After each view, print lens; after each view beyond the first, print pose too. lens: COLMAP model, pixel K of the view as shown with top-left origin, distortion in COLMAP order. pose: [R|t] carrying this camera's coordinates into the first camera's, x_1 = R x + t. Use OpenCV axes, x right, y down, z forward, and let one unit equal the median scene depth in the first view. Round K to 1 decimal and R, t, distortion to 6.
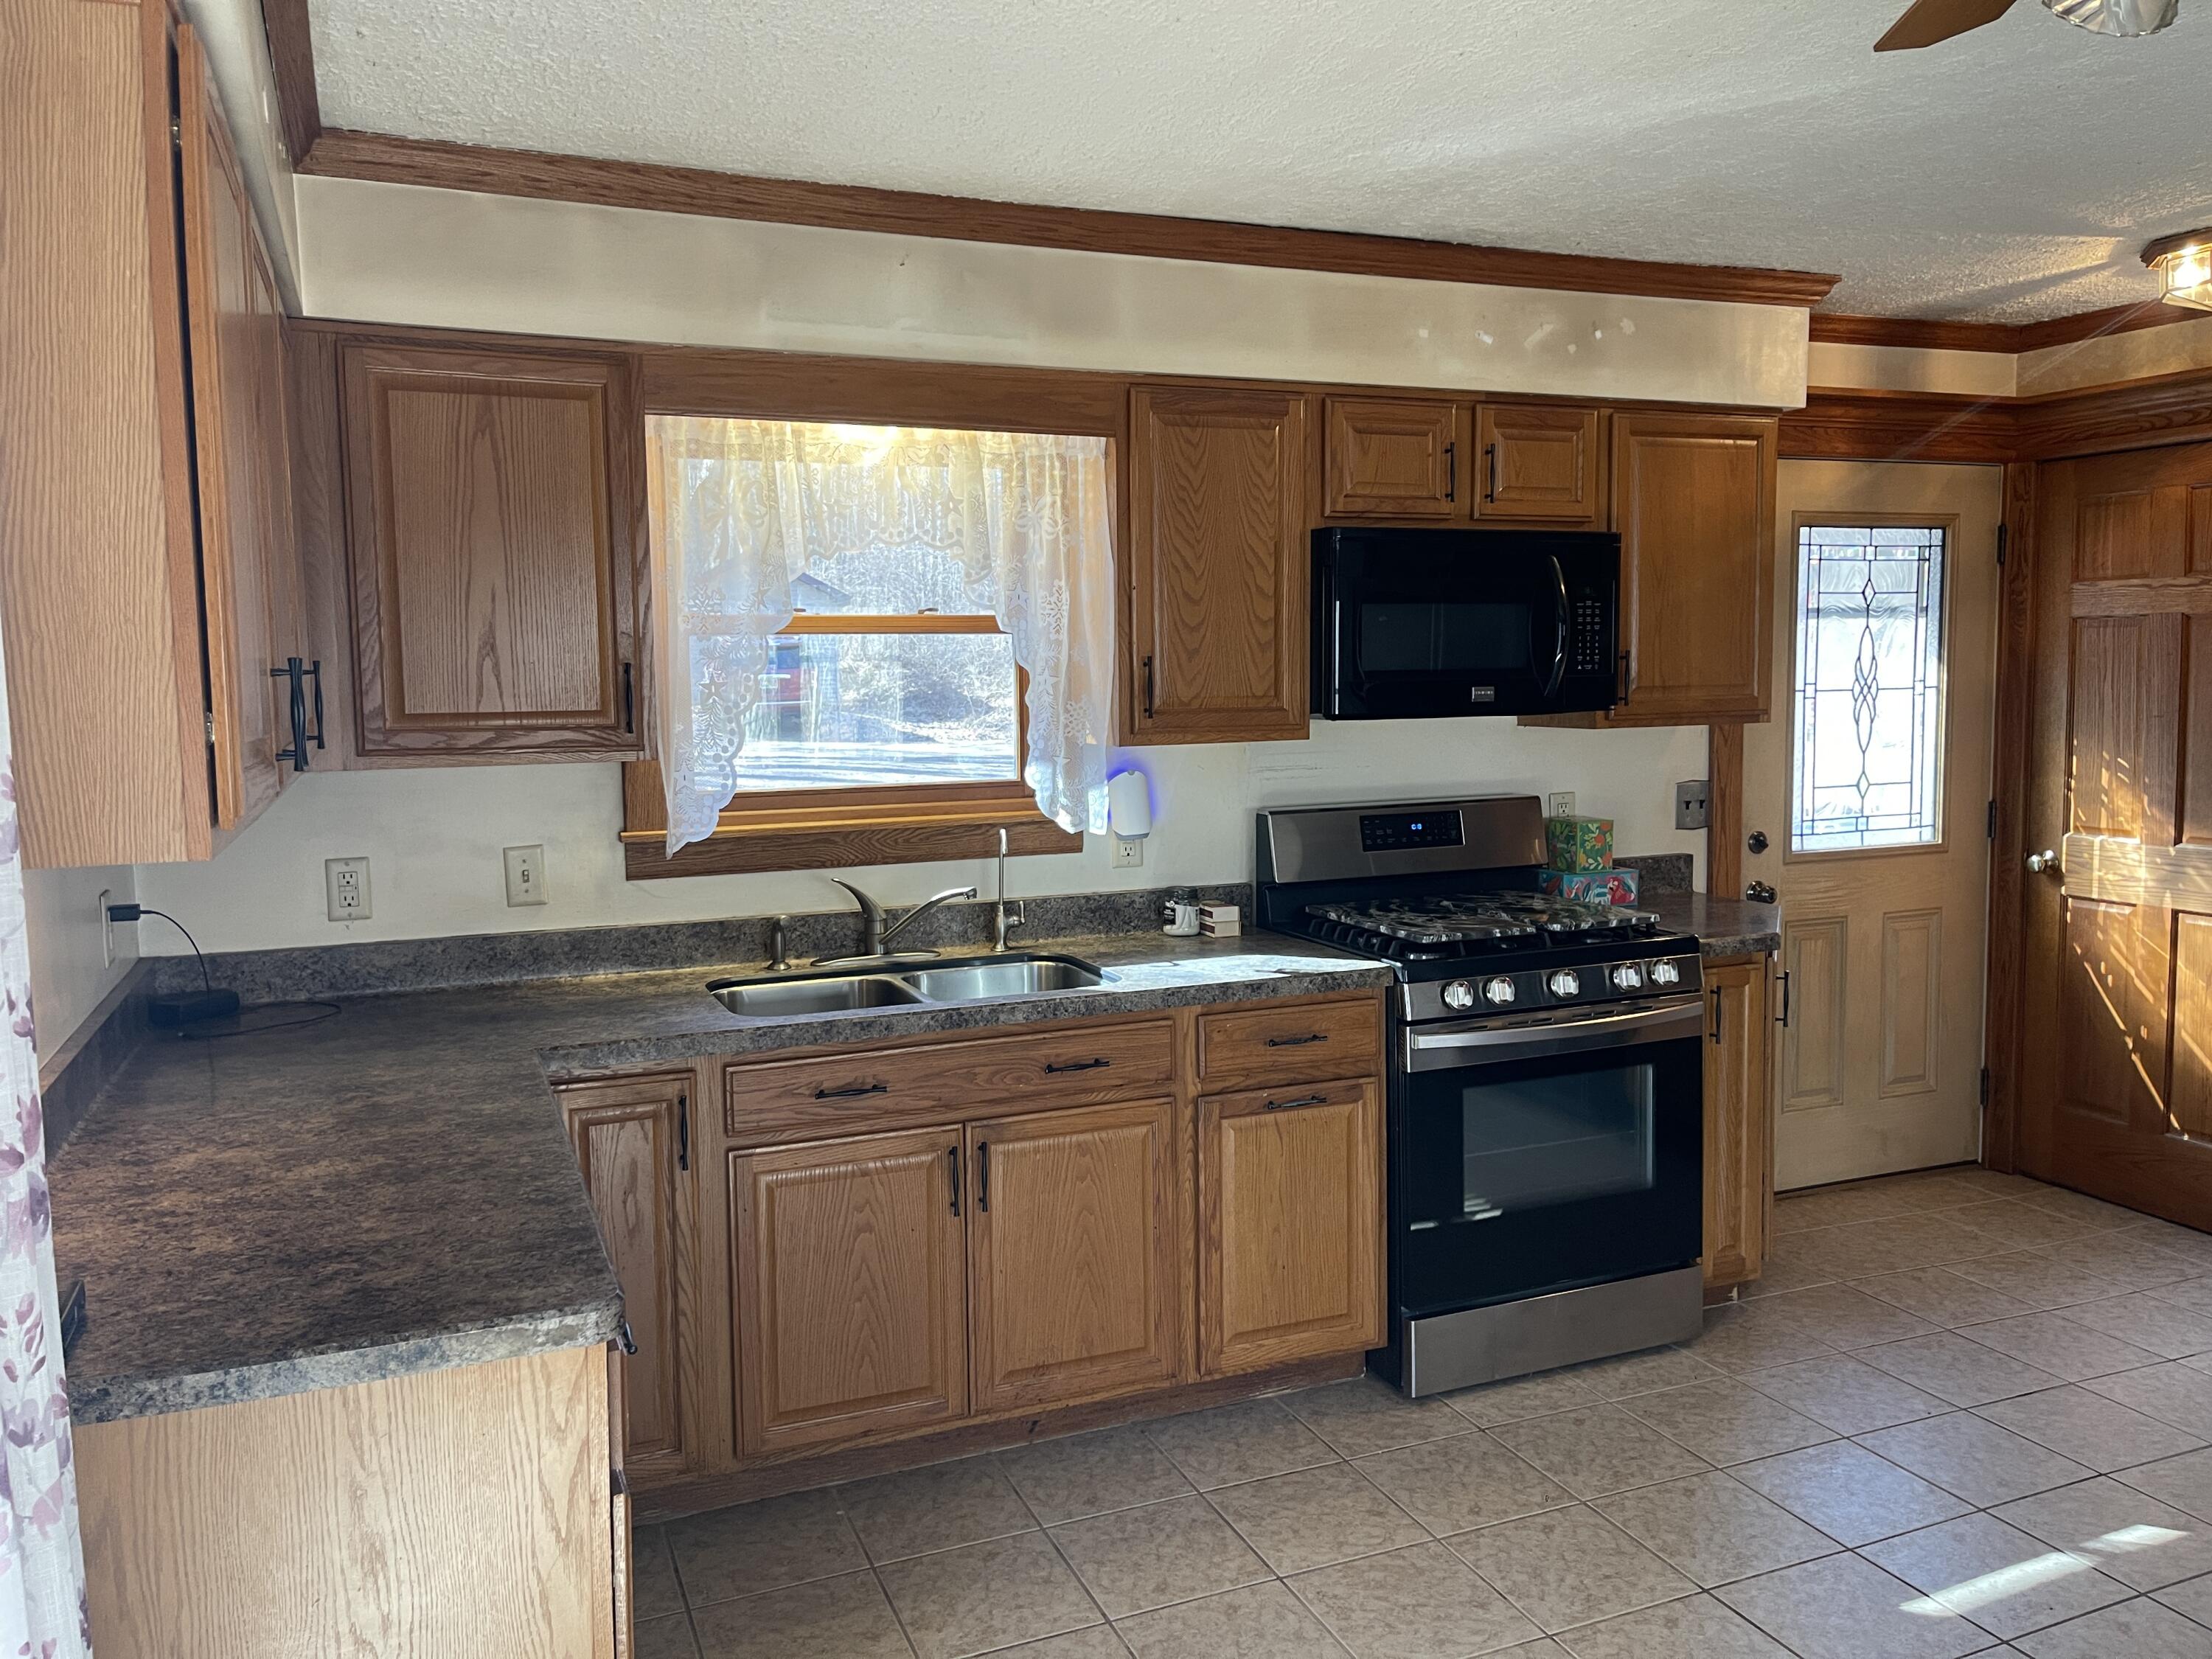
lens RADIAL K [[1670.7, 0, 1065.9], [0, 1670.7, 811.7], [0, 0, 1]] dist [0.069801, -0.099178]
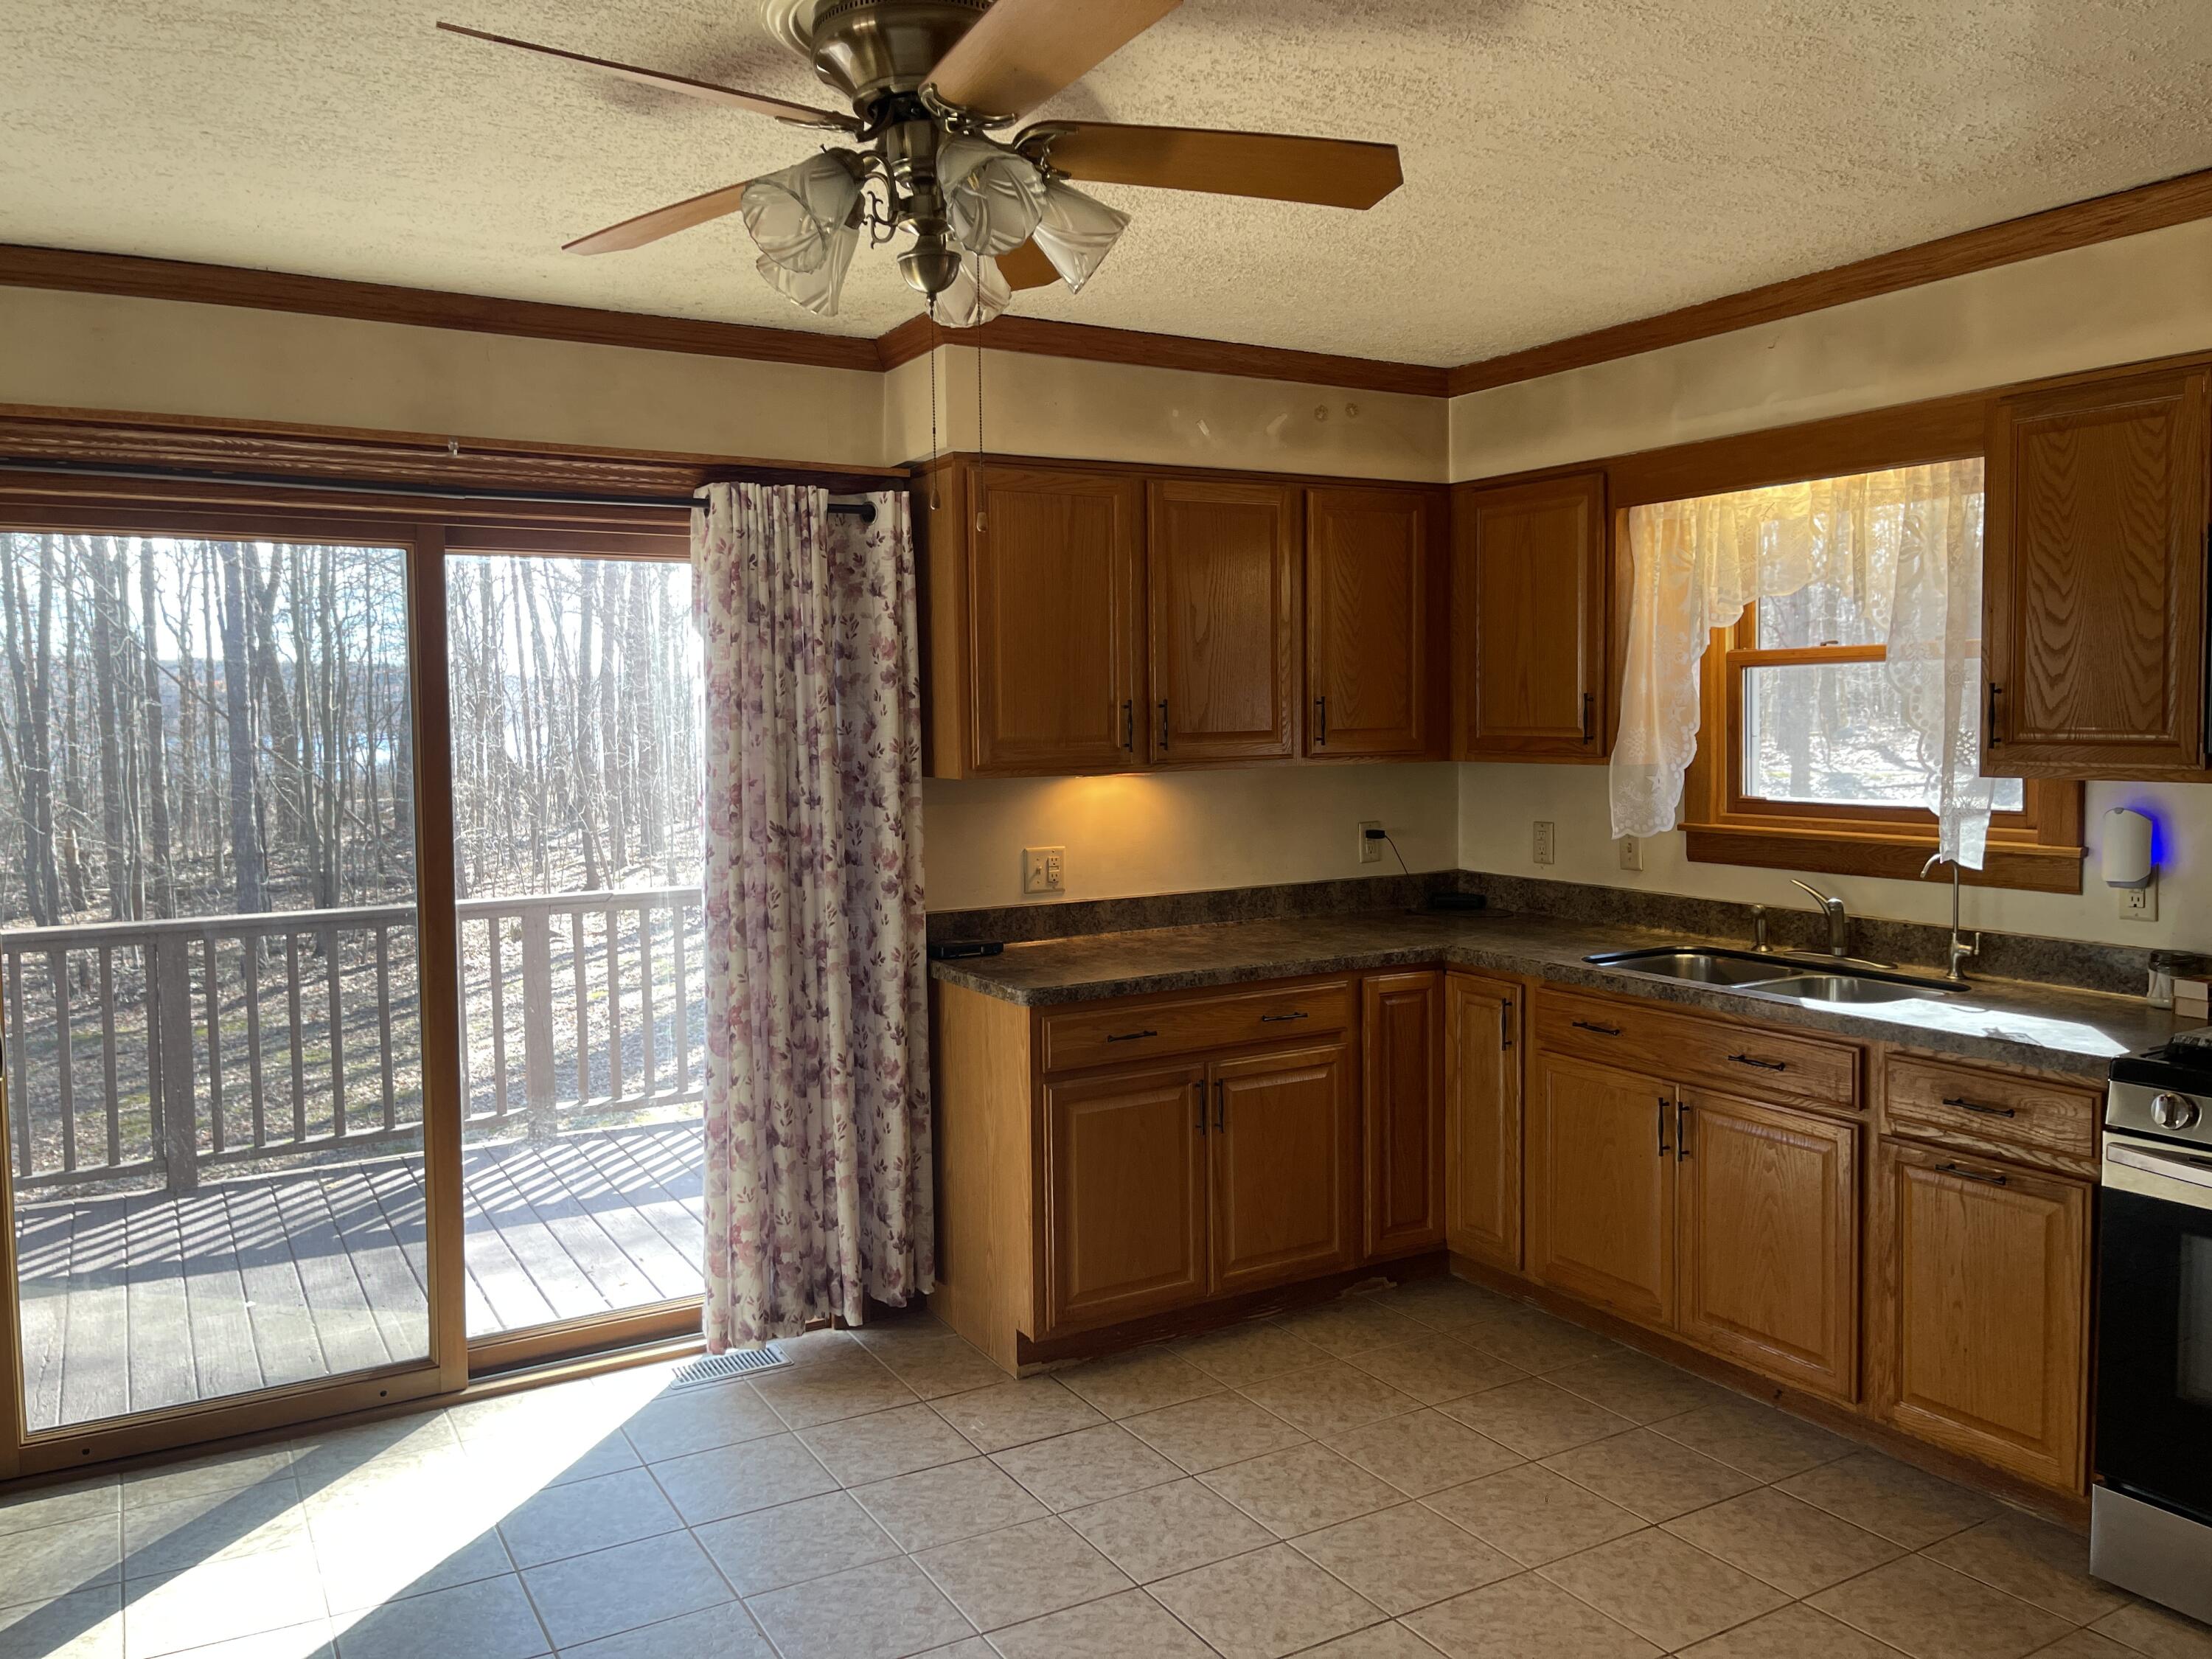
lens RADIAL K [[1670.7, 0, 1095.1], [0, 1670.7, 795.3], [0, 0, 1]] dist [0.069801, -0.099178]
pose [[0.132484, 0.063404, -0.989155, 0.962742], [-0.071930, 0.995936, 0.054205, -0.046690], [0.988572, 0.063969, 0.136507, 0.384954]]
